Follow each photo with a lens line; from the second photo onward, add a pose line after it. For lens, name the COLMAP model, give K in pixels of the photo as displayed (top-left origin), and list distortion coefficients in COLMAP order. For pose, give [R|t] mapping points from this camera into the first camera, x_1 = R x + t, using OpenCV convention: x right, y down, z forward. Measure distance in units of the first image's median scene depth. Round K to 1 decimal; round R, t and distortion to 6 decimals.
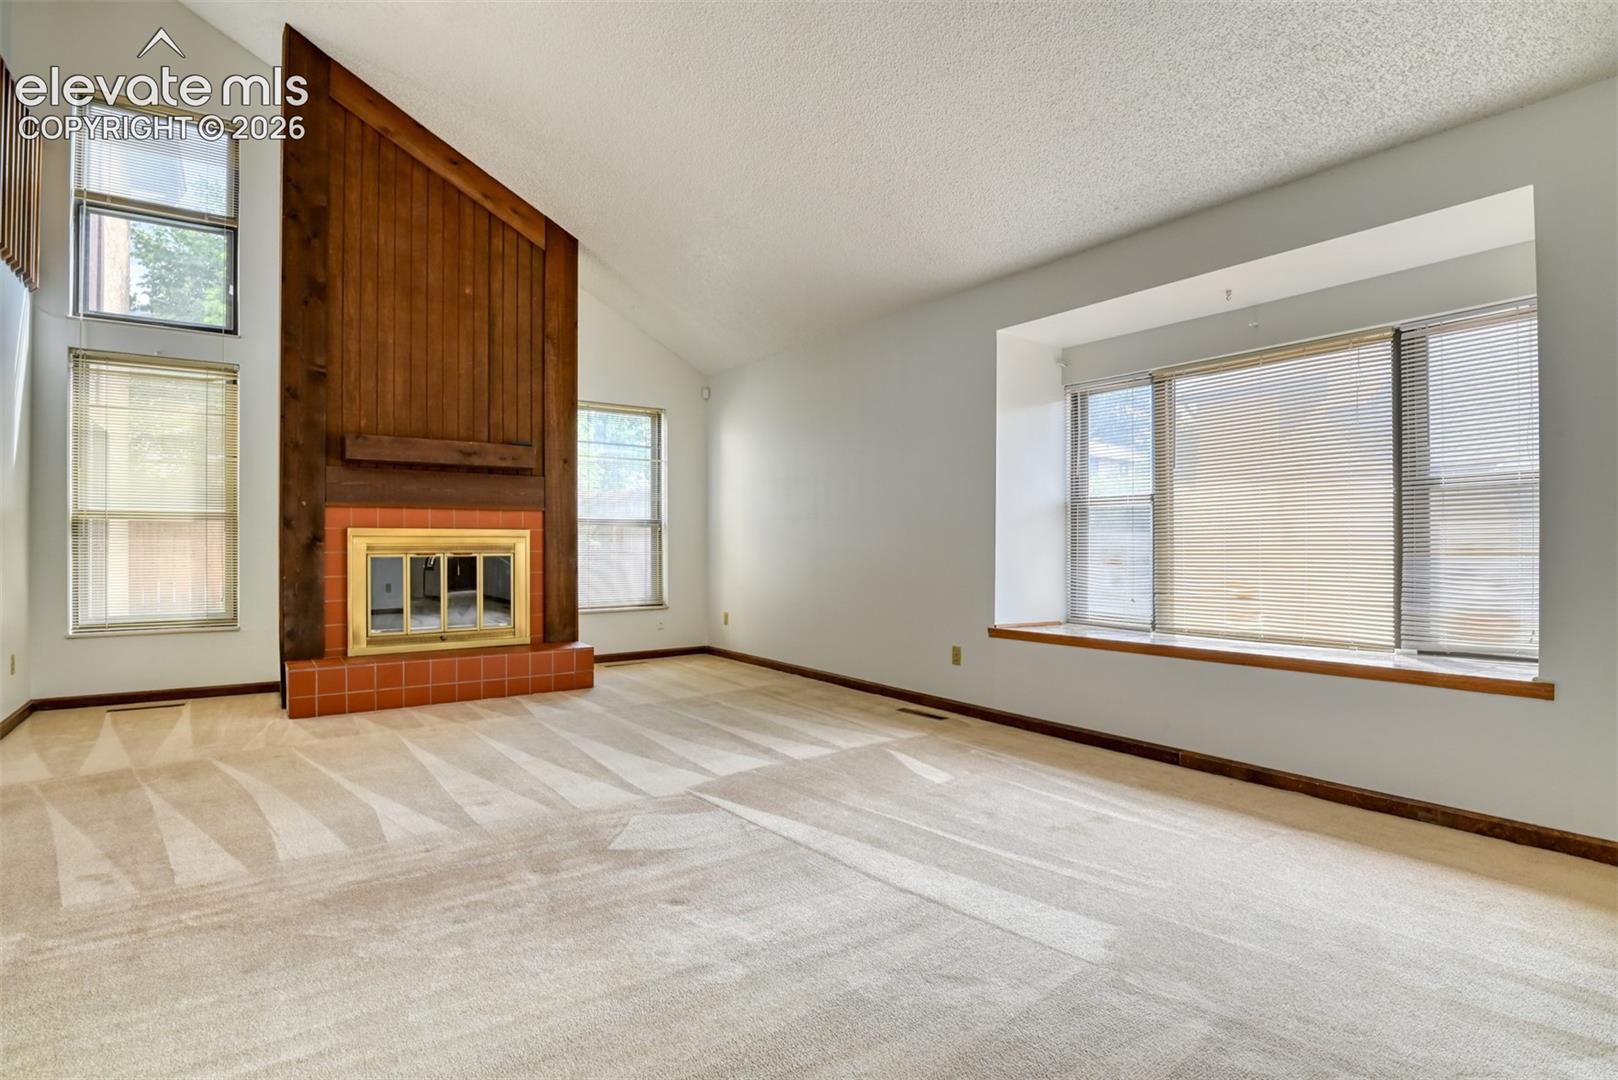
lens RADIAL K [[794.8, 0, 809.0], [0, 794.8, 540.0], [0, 0, 1]] dist [-0.028849, -0.000340]
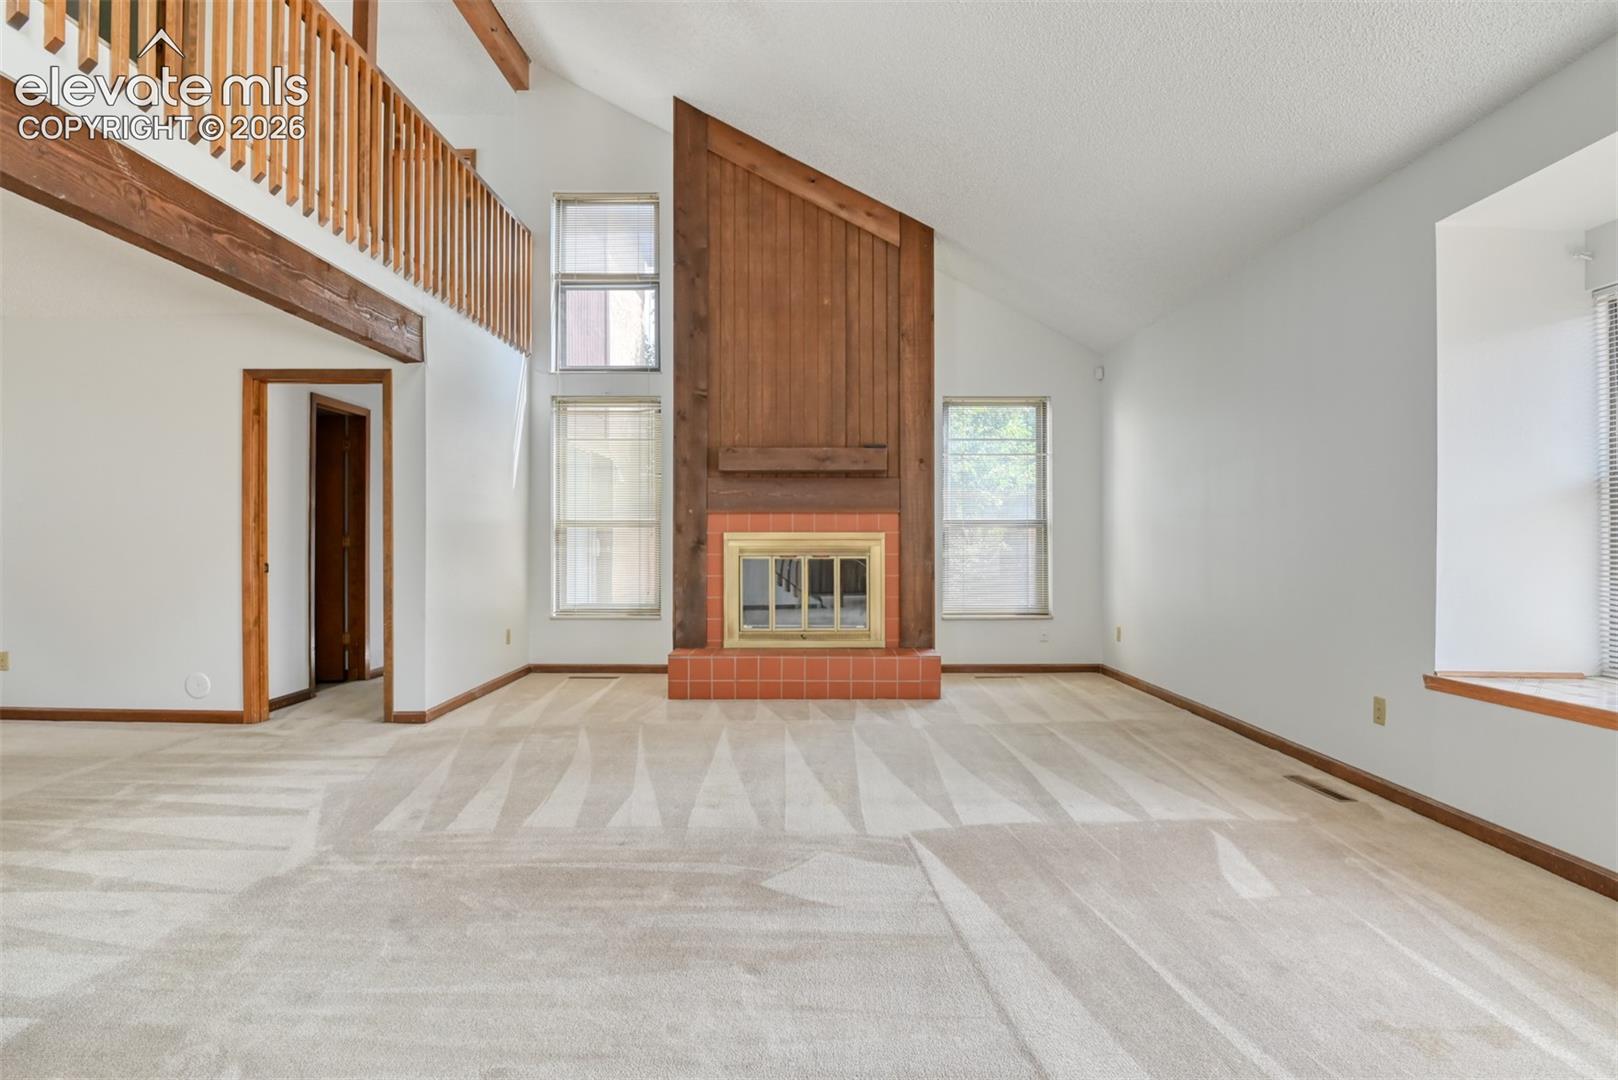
lens RADIAL K [[798.3, 0, 809.0], [0, 798.3, 540.0], [0, 0, 1]] dist [-0.014224, -0.014234]
pose [[0.812958, -0.004369, -0.582306, 0.170304], [0.002845, 0.999990, -0.003531, -0.000258], [0.582315, 0.001214, 0.812962, 0.151960]]
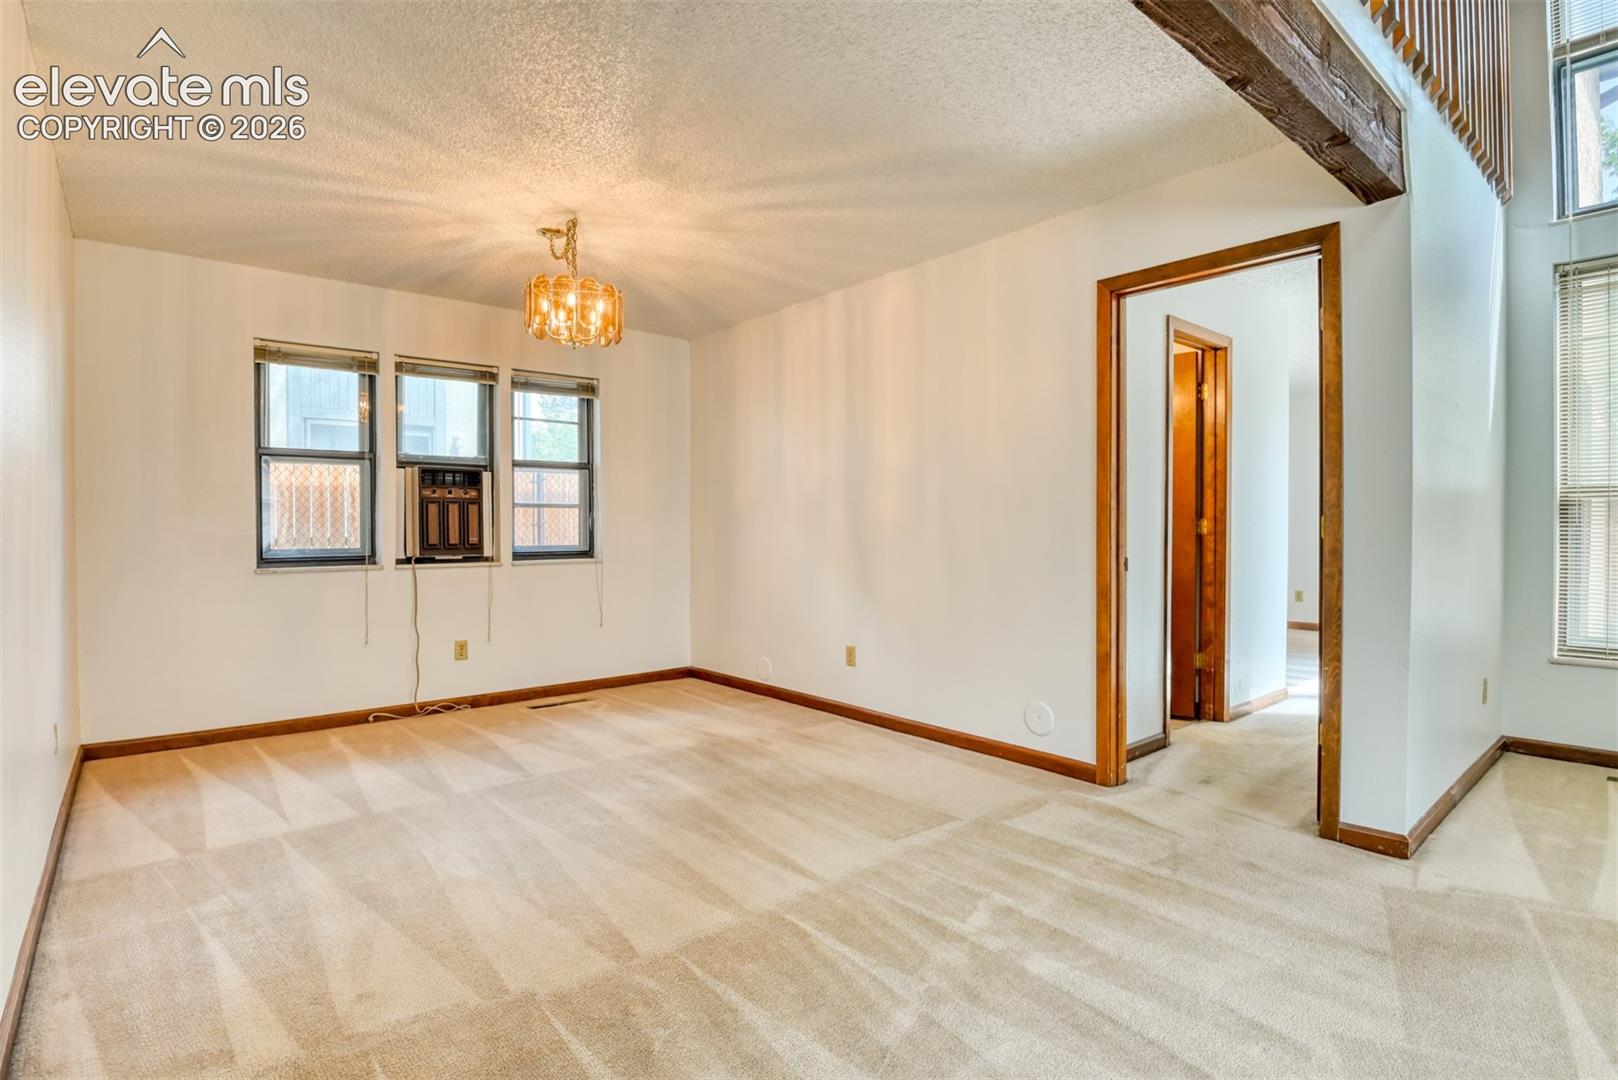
lens RADIAL K [[808.7, 0, 809.0], [0, 808.7, 540.0], [0, 0, 1]] dist [-0.030925, 0.000671]
pose [[0.084951, 0.014083, -0.996286, -0.264351], [0.002330, 0.999895, 0.014333, -0.001342], [0.996382, -0.003539, 0.084909, 0.223444]]
